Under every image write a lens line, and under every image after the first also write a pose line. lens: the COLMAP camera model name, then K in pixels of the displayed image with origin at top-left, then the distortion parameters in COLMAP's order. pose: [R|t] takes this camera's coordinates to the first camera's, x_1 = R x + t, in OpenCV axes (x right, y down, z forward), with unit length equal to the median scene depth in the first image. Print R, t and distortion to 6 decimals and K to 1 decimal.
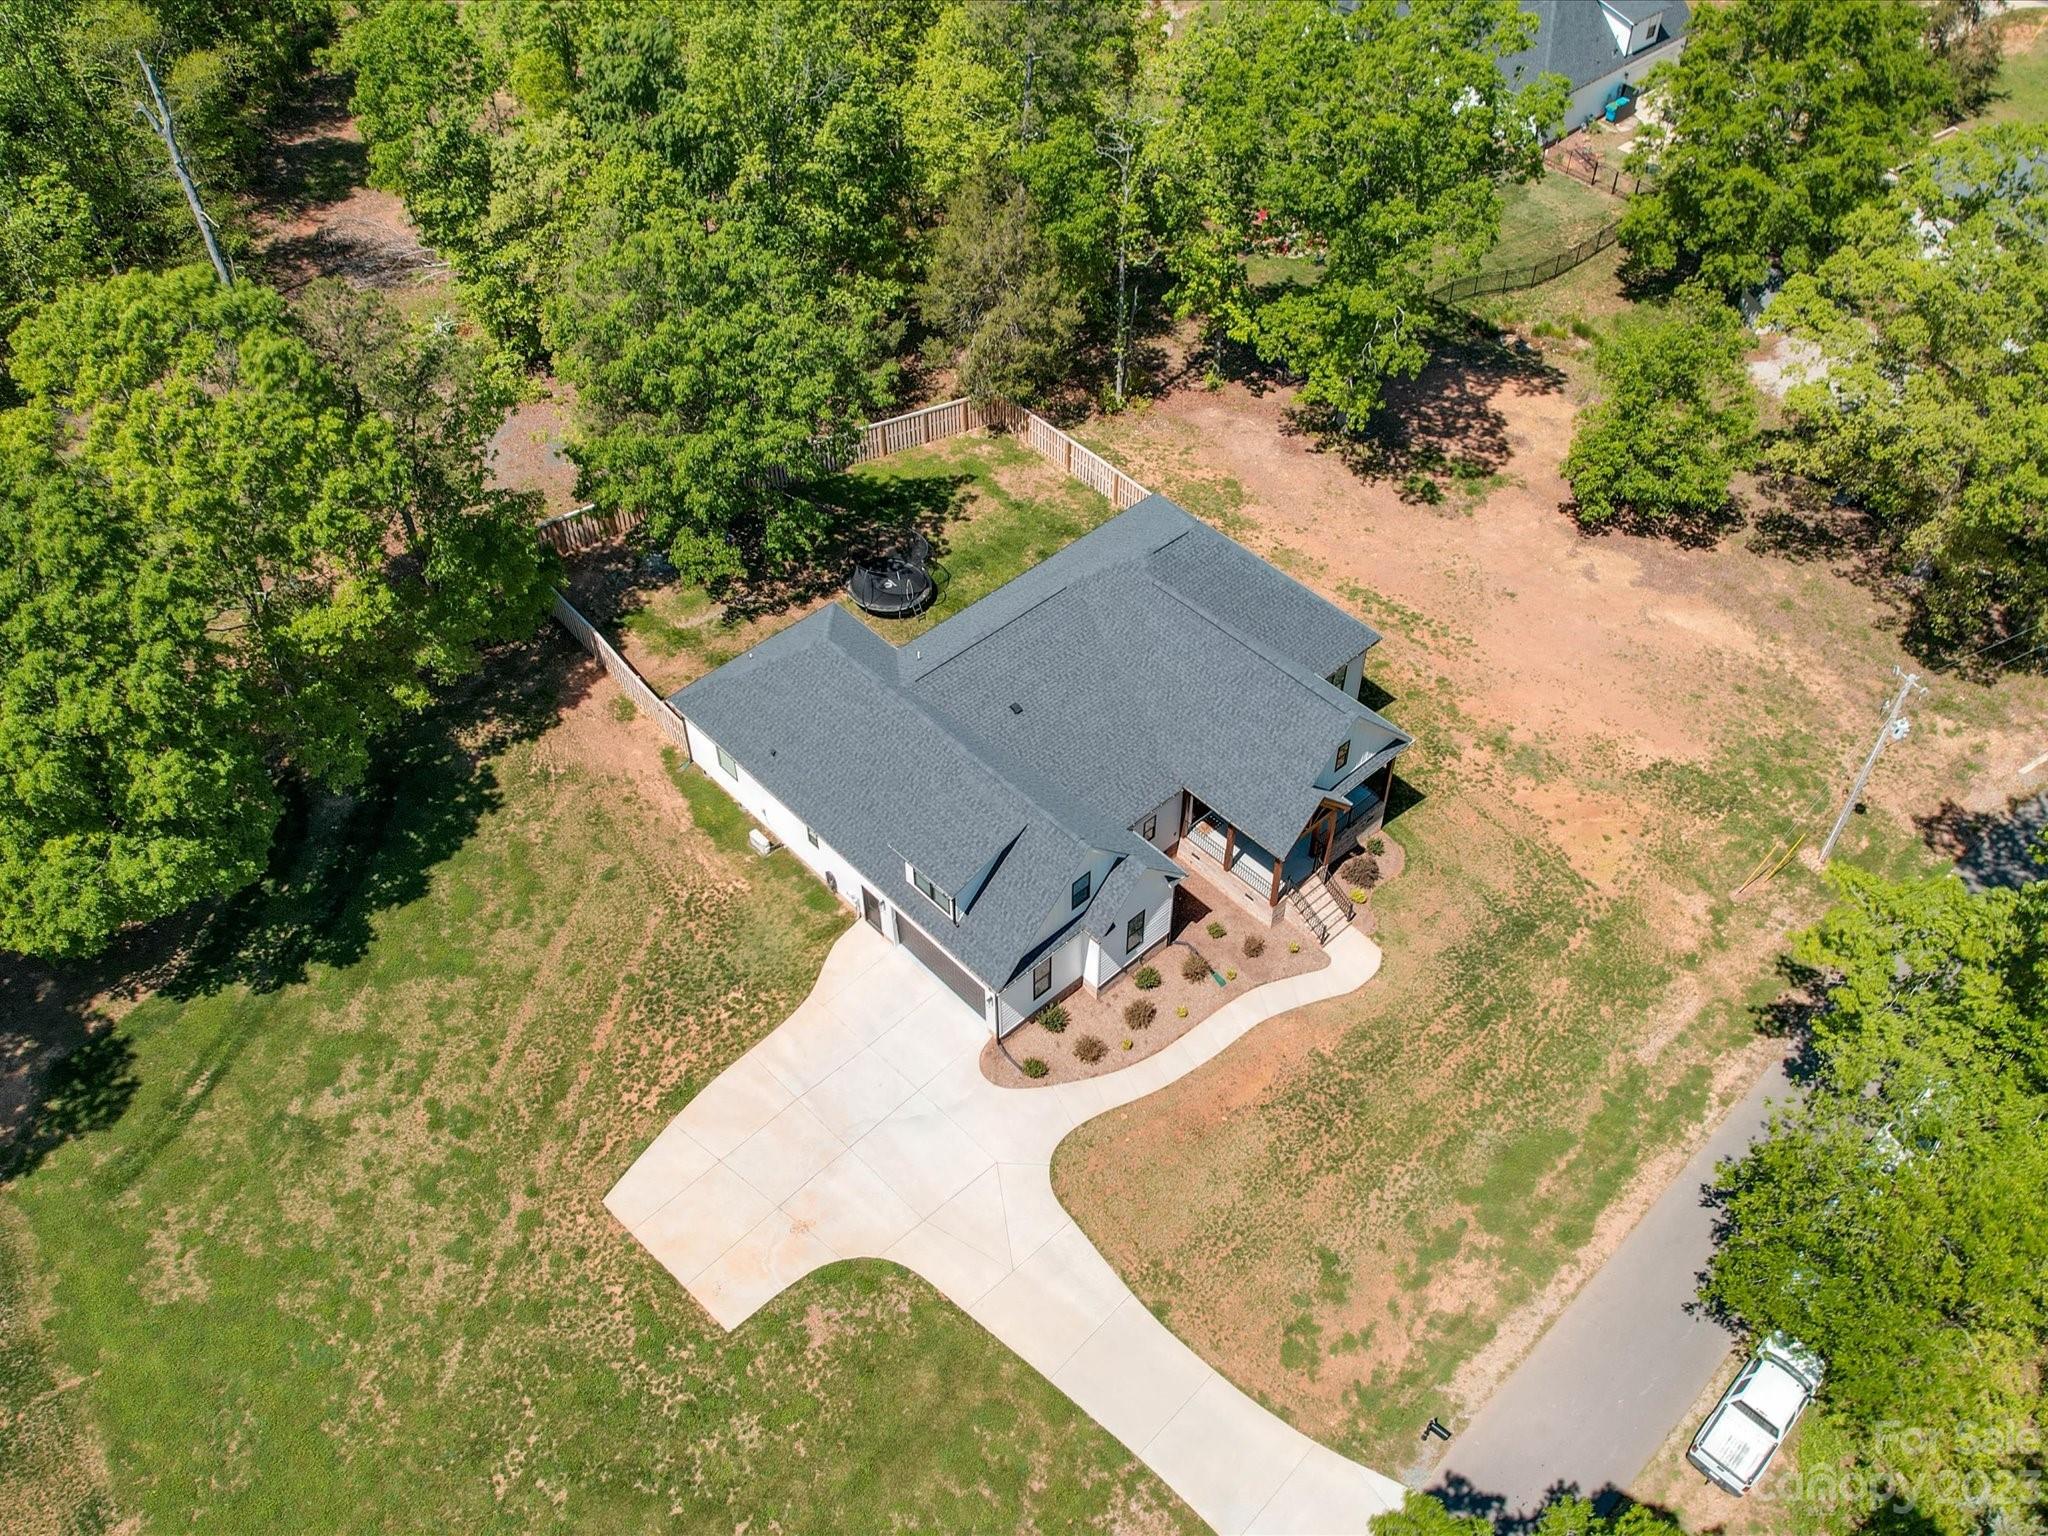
lens RADIAL K [[1732.7, 0, 1024.0], [0, 1732.7, 768.0], [0, 0, 1]] dist [-0.062499, 0.017804]
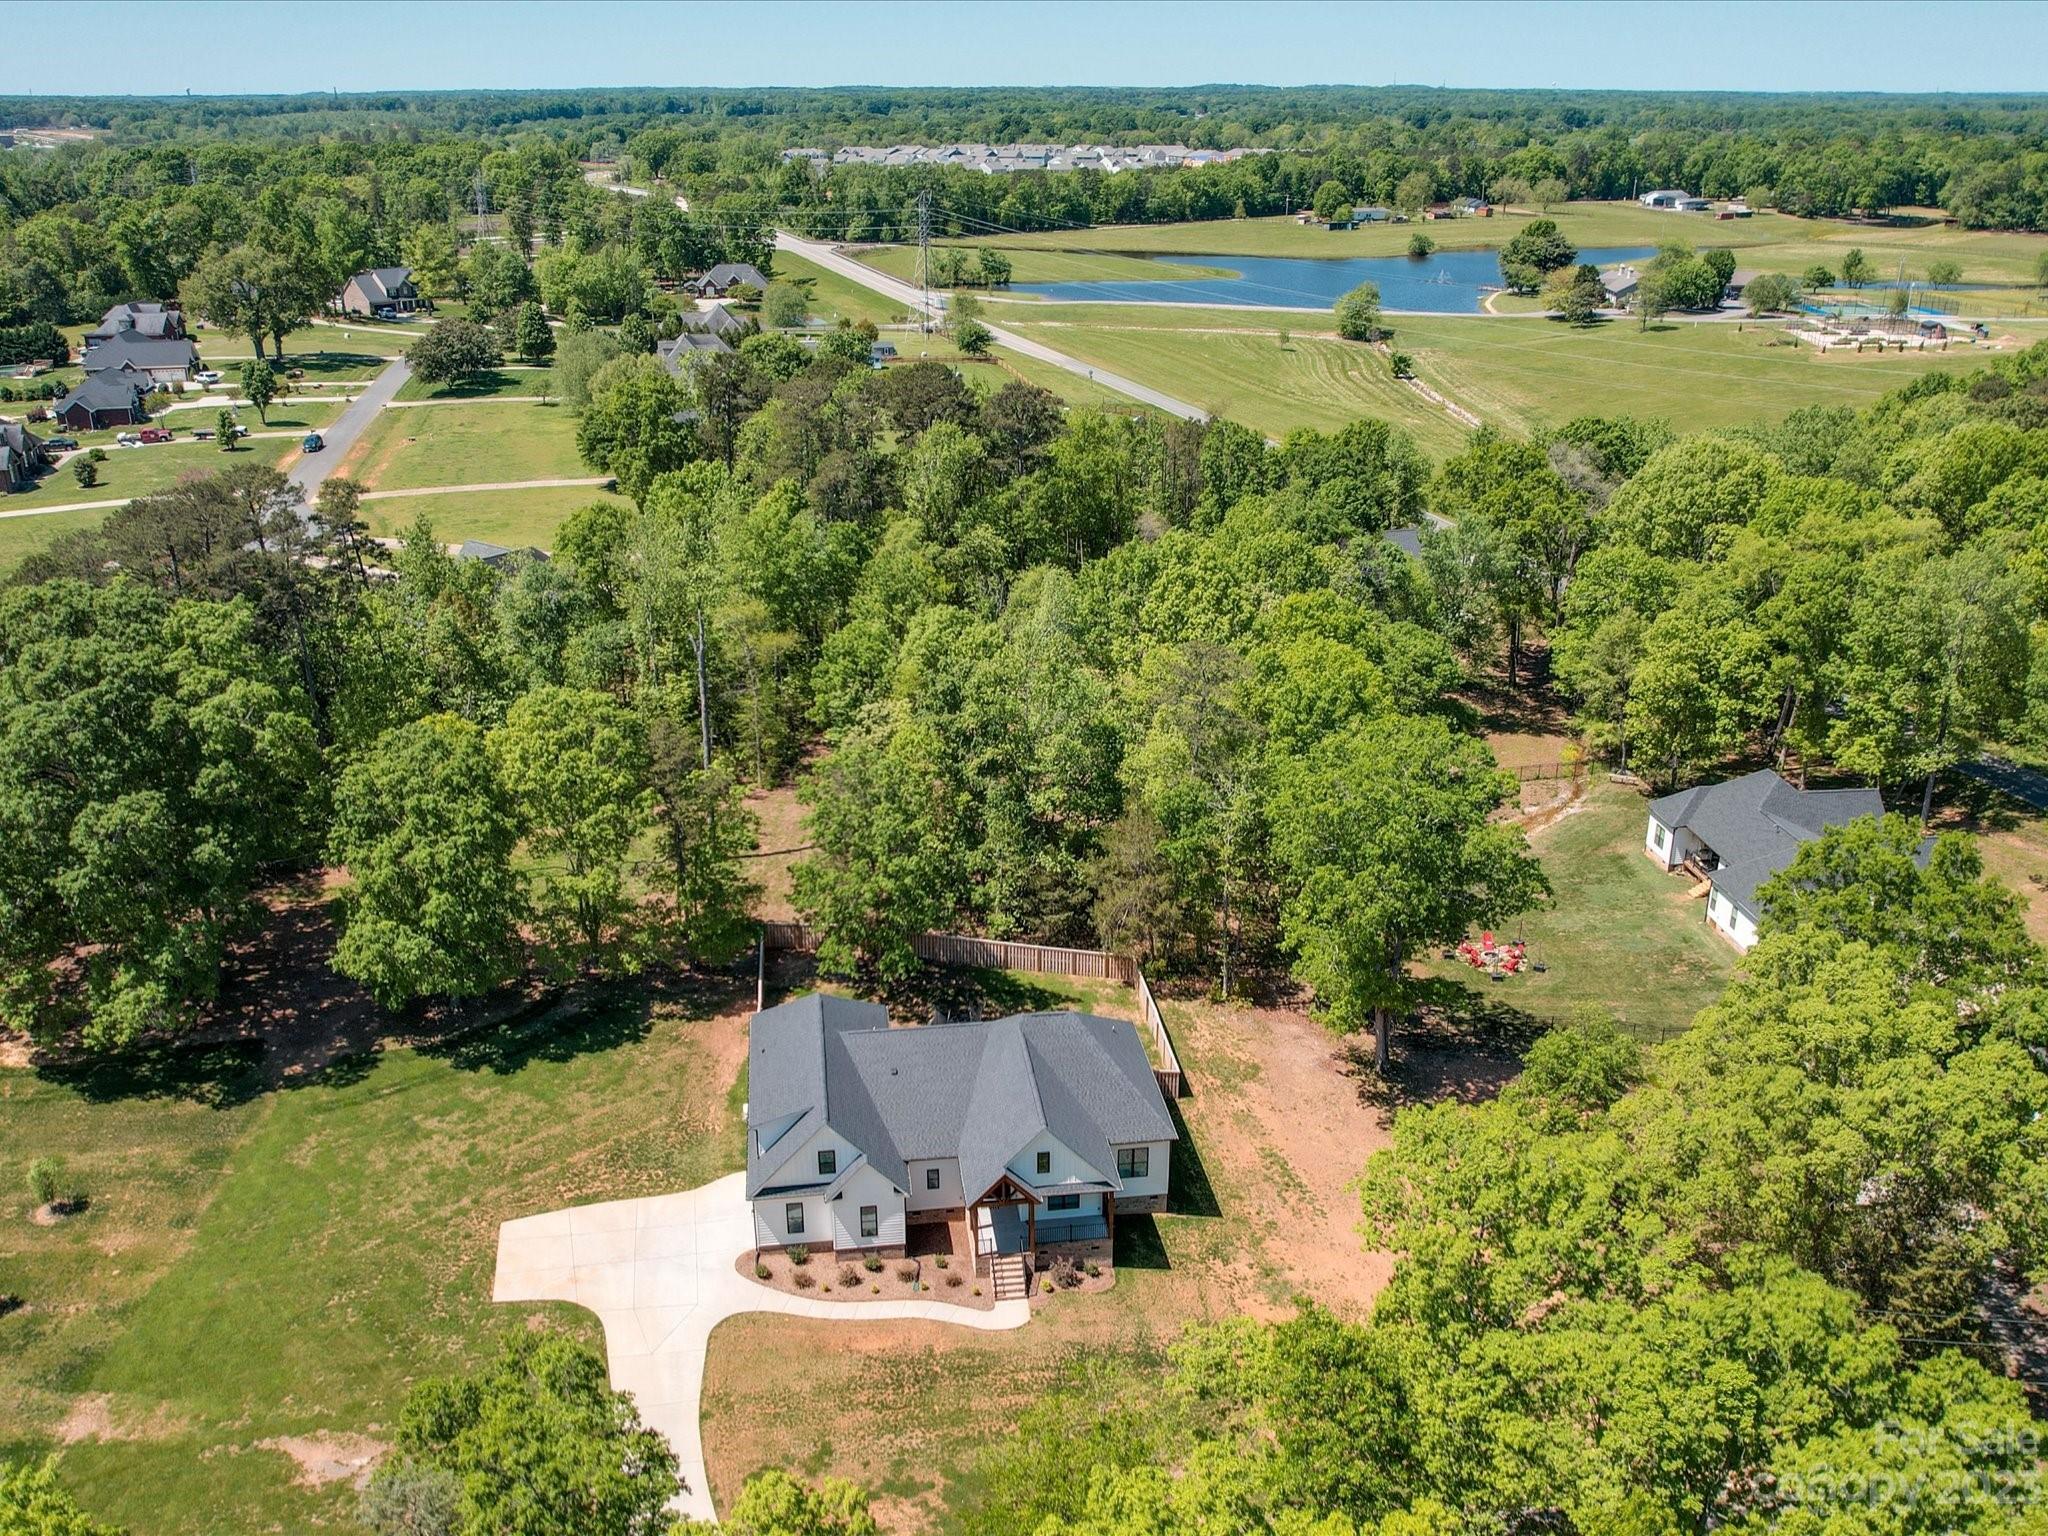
lens RADIAL K [[1732.7, 0, 1024.0], [0, 1732.7, 768.0], [0, 0, 1]] dist [-0.062499, 0.017804]
pose [[0.819985, 0.216229, -0.529972, 0.871954], [-0.421848, 0.854106, -0.304217, 0.157510], [0.386871, 0.473020, 0.791569, -0.286163]]
